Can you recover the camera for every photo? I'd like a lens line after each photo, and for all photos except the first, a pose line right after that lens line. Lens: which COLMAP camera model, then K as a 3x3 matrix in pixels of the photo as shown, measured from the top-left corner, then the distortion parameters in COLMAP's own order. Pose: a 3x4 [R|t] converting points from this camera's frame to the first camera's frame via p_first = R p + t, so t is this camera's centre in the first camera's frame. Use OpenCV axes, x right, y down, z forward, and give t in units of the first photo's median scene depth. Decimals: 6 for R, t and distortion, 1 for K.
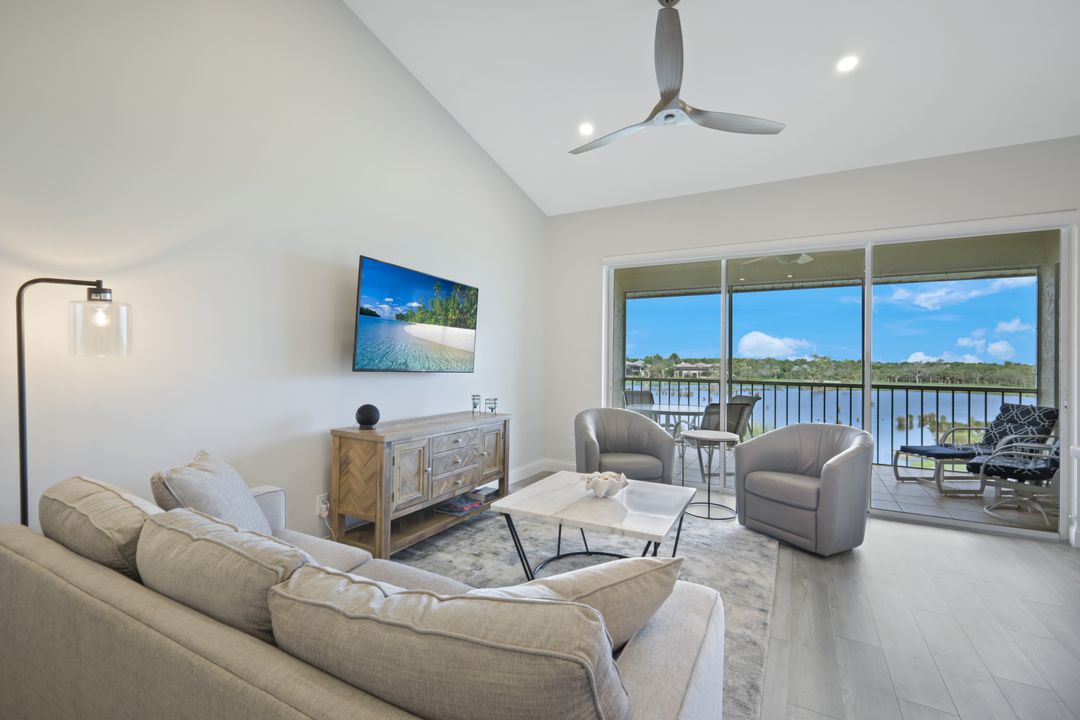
lens RADIAL K [[475.5, 0, 546.5], [0, 475.5, 358.9], [0, 0, 1]] dist [0.010716, -0.000960]
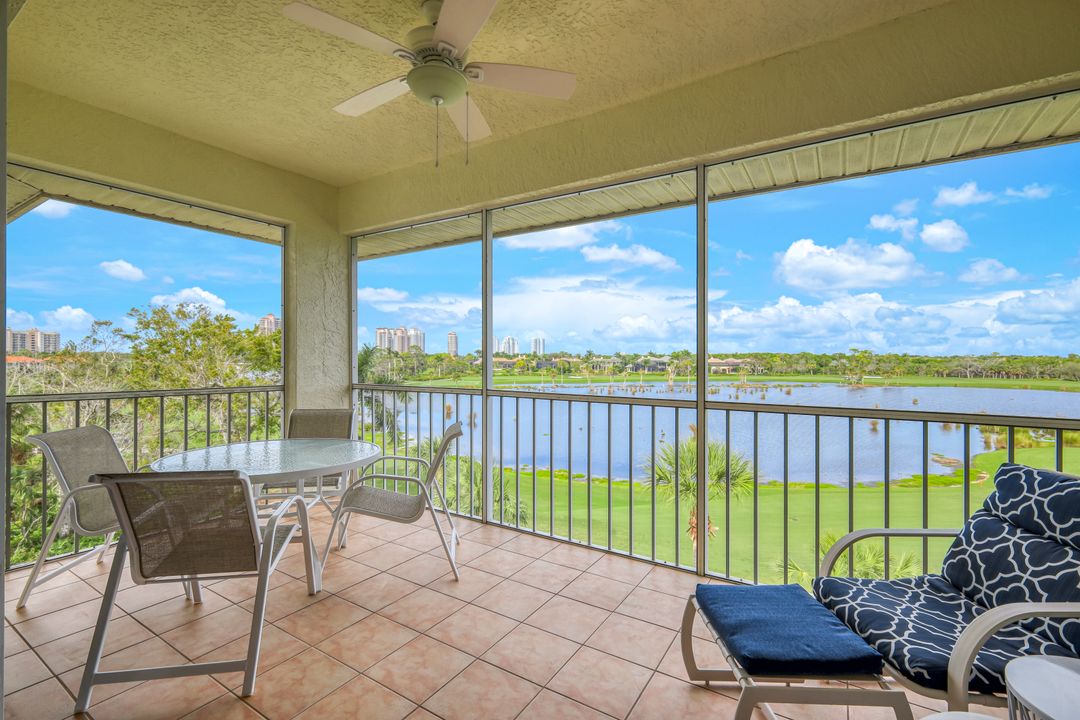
lens RADIAL K [[475.5, 0, 543.8], [0, 475.5, 362.4], [0, 0, 1]] dist [0.010716, -0.000960]
pose [[0.997669, -0.007309, -0.067850, 0.309508], [0.008258, 0.999872, 0.013712, 0.004997], [0.067742, -0.014240, 0.997601, 0.303657]]
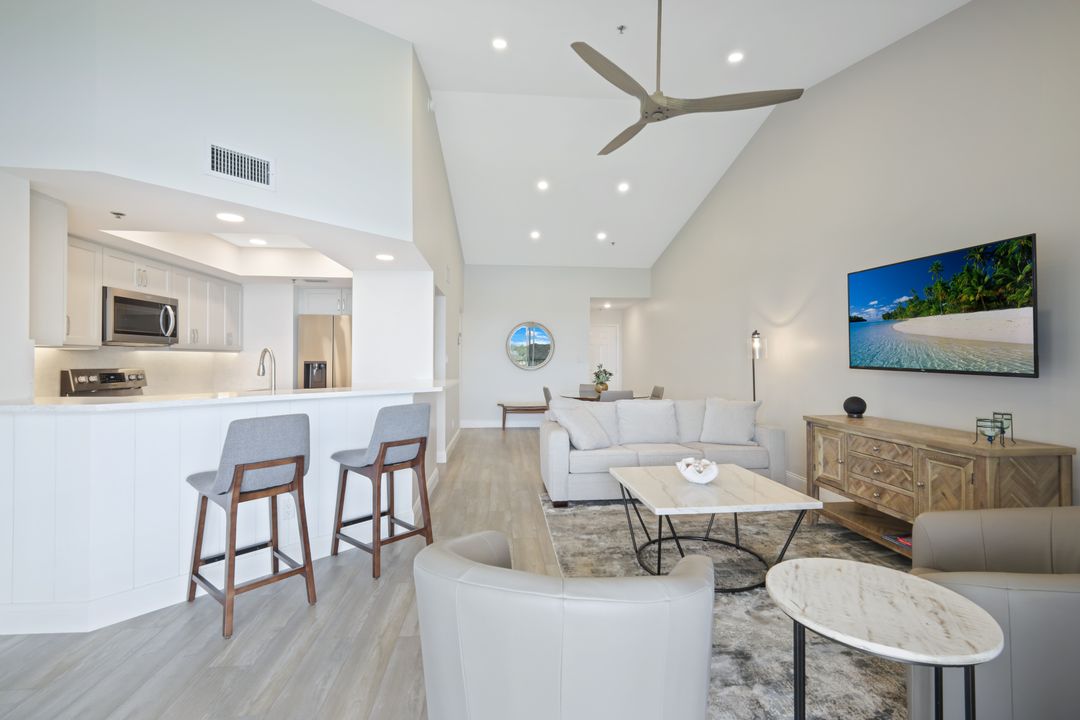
lens RADIAL K [[475.5, 0, 547.1], [0, 475.5, 356.1], [0, 0, 1]] dist [0.010716, -0.000960]
pose [[-0.828570, -0.014751, -0.559691, 0.748871], [-0.004265, 0.999790, -0.020036, 0.016937], [0.559869, -0.014215, -0.828459, 1.261069]]
